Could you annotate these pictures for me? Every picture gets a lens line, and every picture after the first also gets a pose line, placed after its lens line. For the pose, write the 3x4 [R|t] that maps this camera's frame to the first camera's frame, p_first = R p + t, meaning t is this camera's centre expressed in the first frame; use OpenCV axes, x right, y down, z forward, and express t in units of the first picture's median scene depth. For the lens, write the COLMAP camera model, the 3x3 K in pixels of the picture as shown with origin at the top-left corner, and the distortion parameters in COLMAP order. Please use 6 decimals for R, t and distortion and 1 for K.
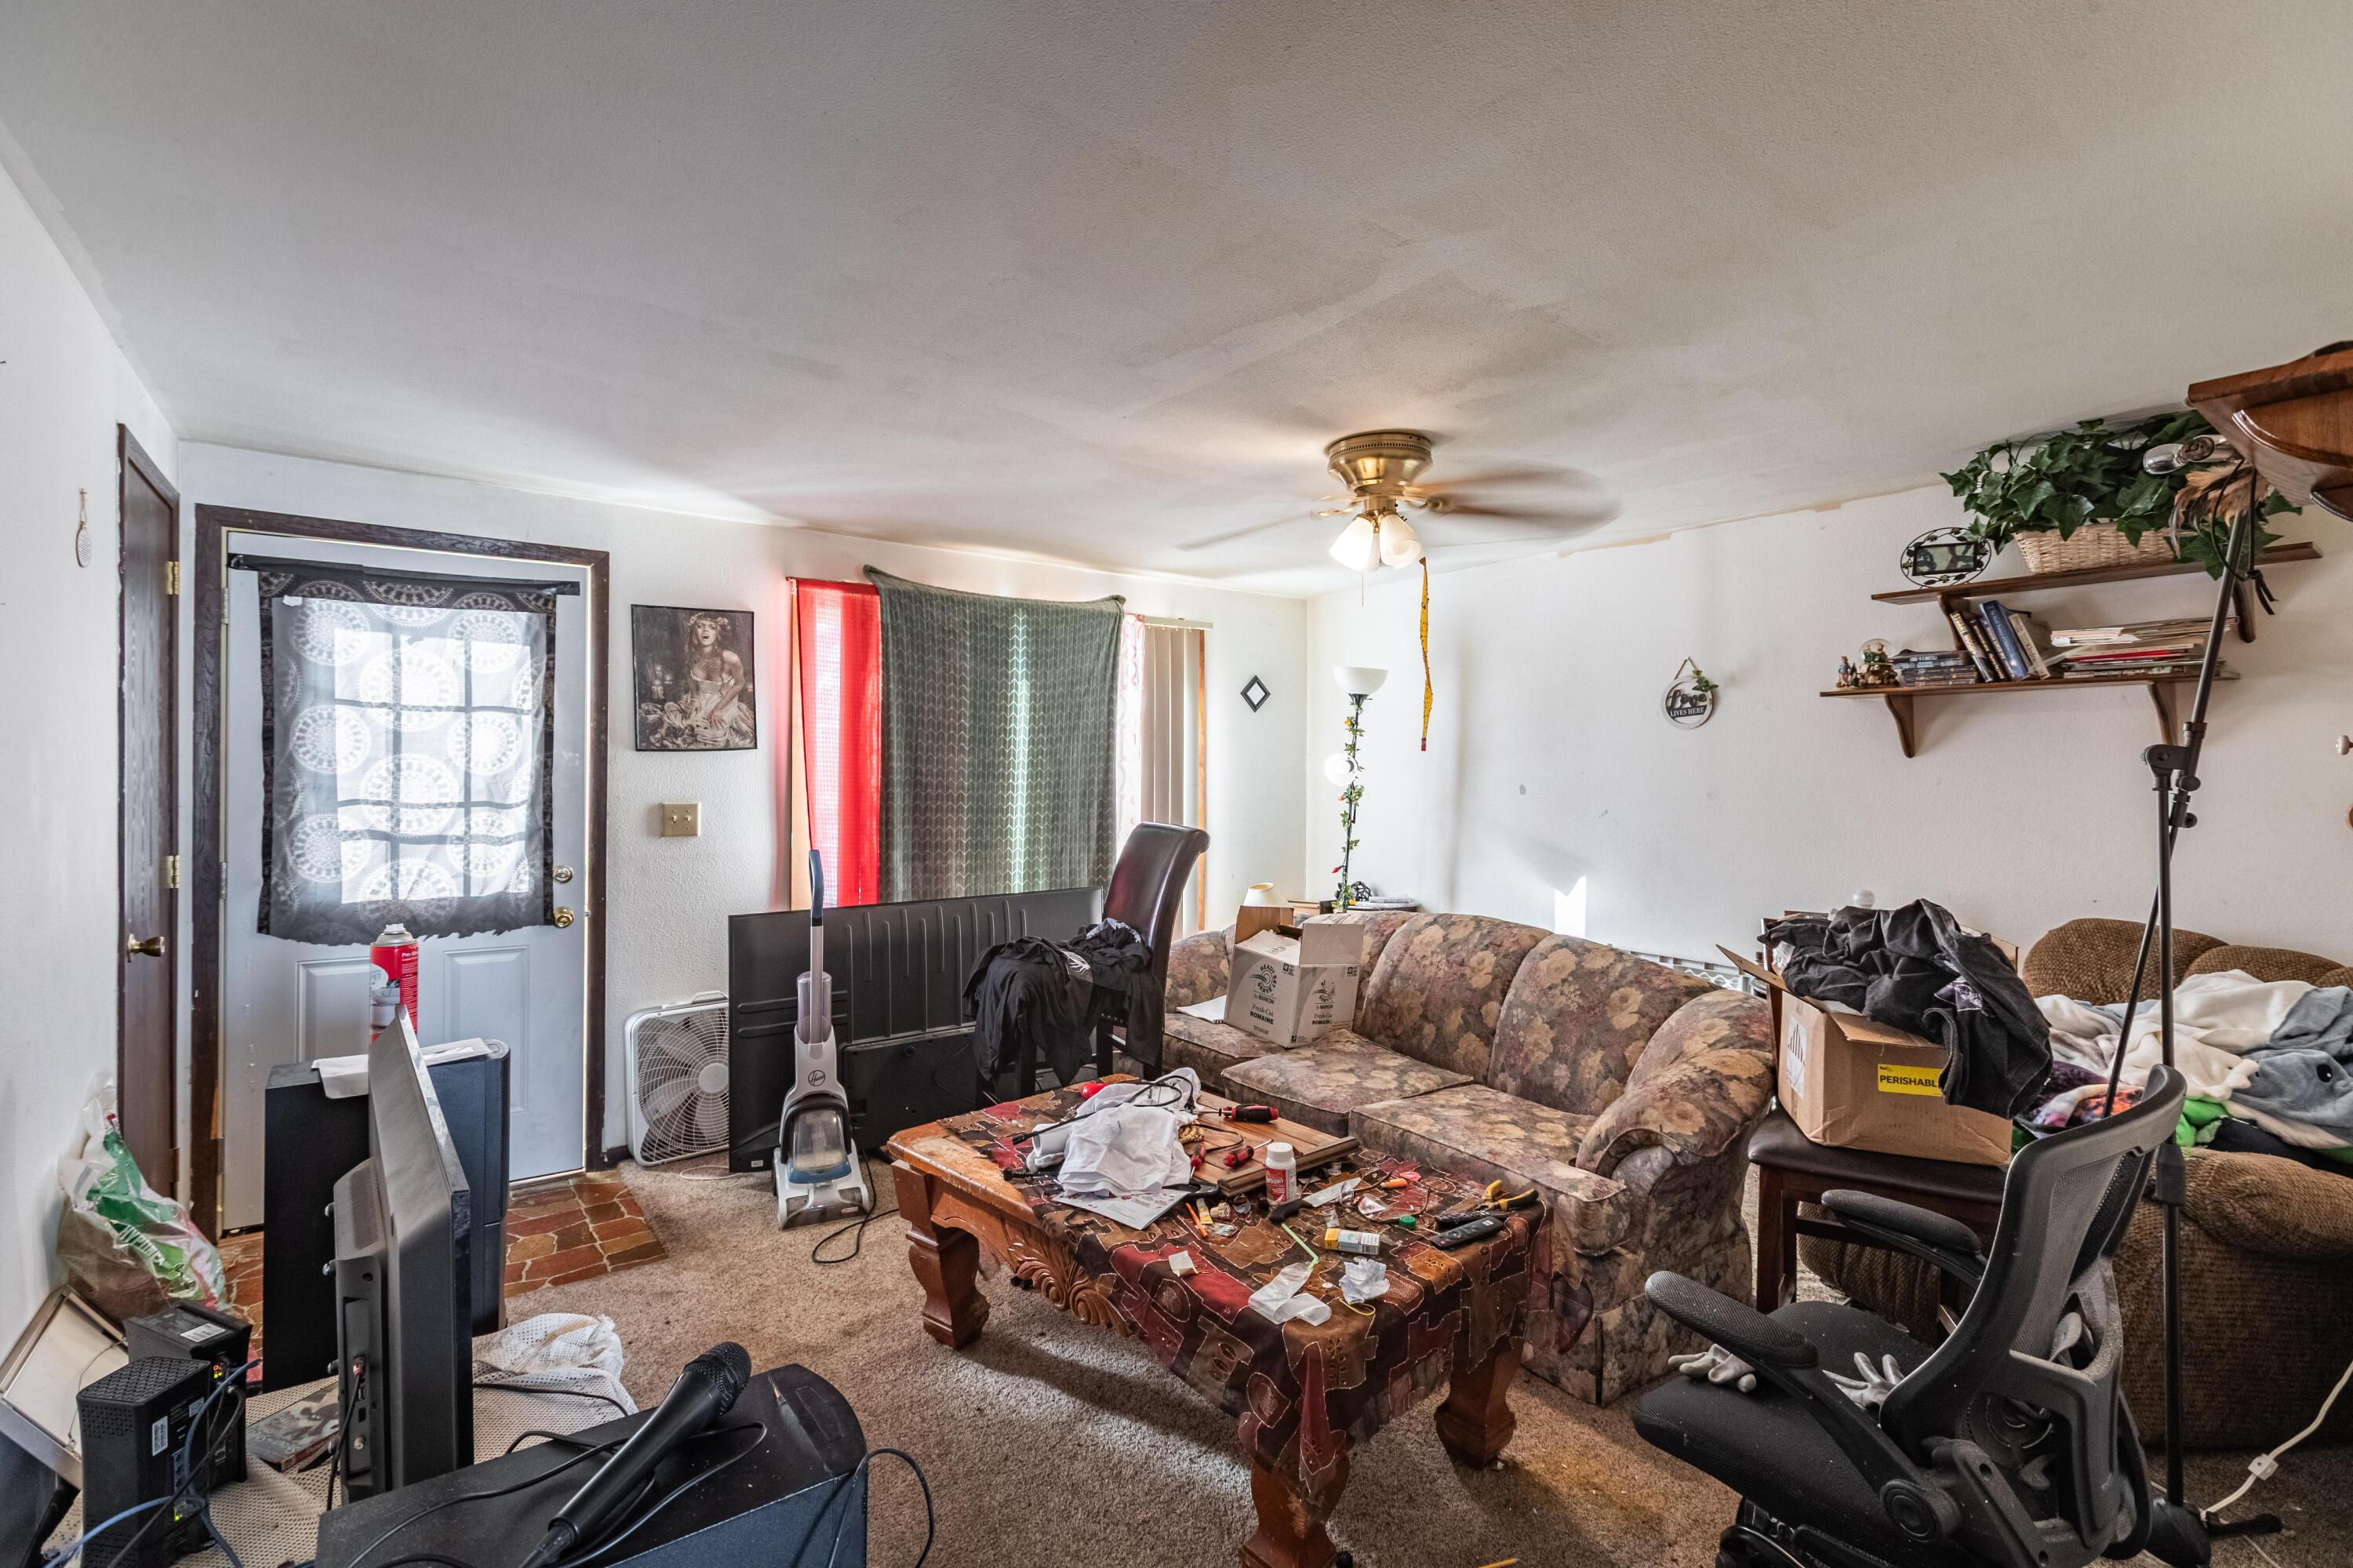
lens RADIAL K [[1049.3, 0, 1171.4], [0, 1049.3, 772.8], [0, 0, 1]] dist [0.003122, 0.000275]
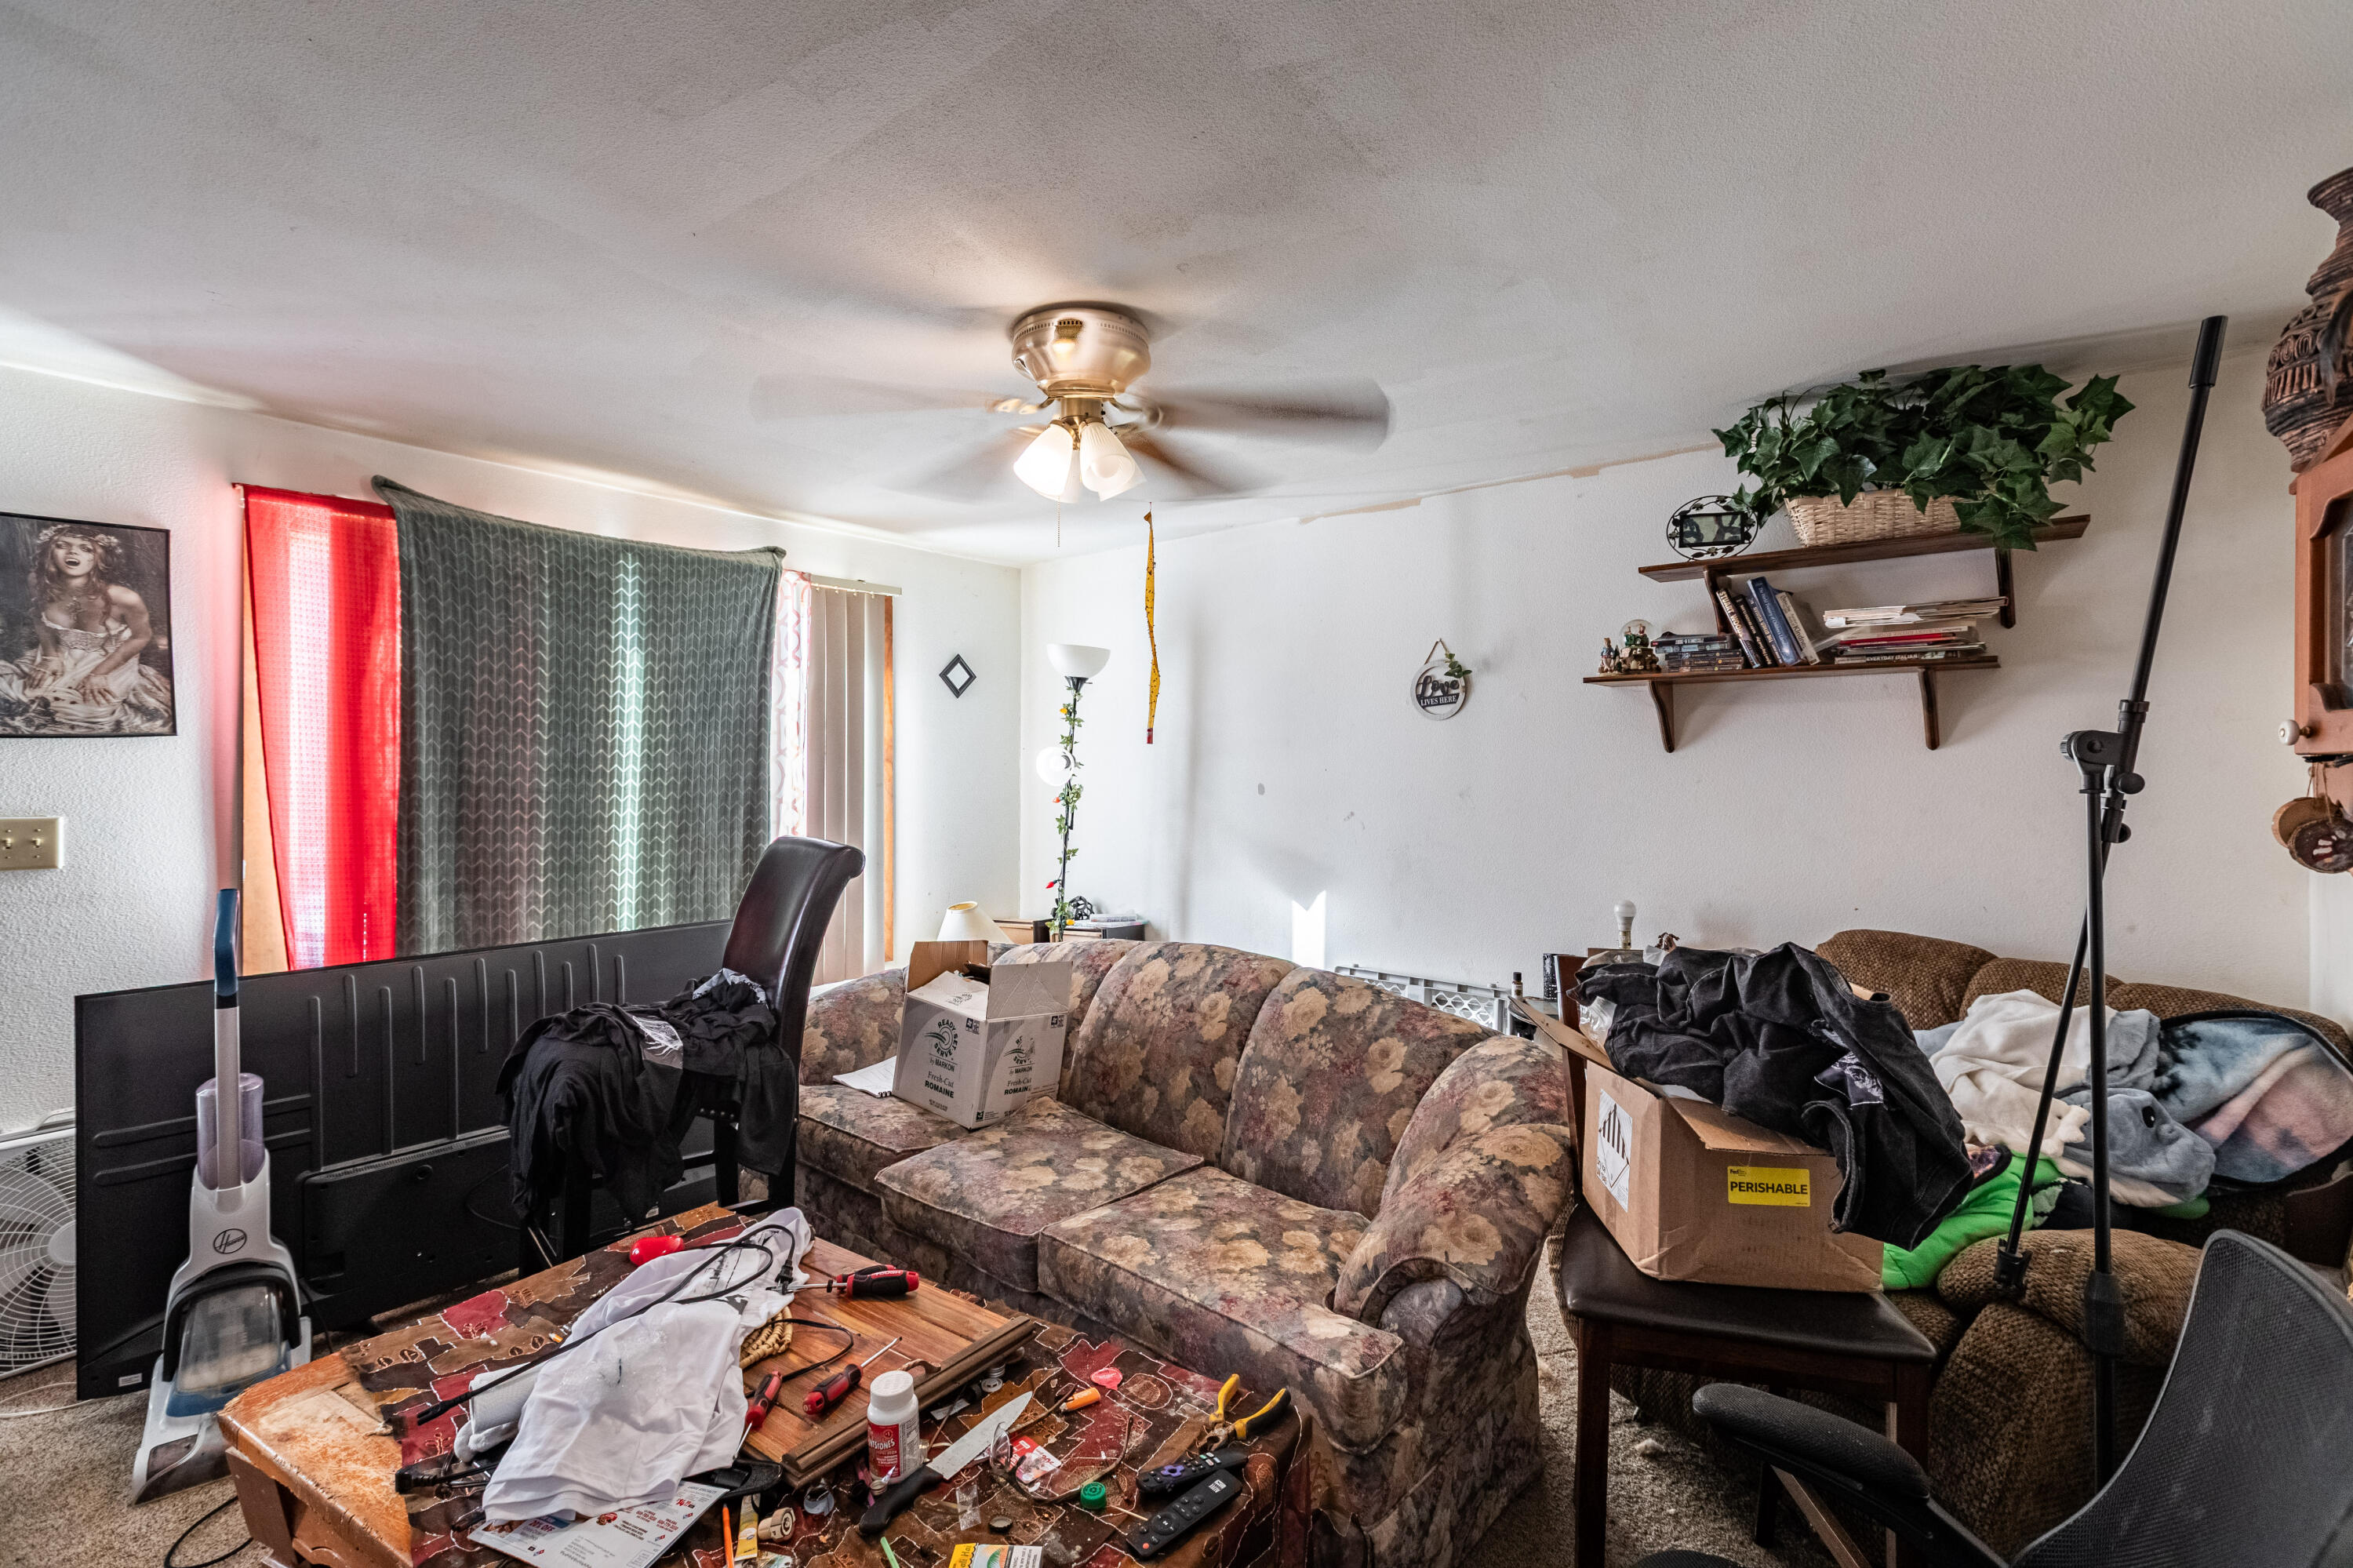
lens RADIAL K [[1049.3, 0, 1171.4], [0, 1049.3, 772.8], [0, 0, 1]] dist [0.003122, 0.000275]
pose [[0.970987, -0.001744, 0.239125, 0.075931], [0.001054, 0.999995, 0.003013, -0.000143], [-0.239129, -0.002673, 0.970984, 0.241415]]
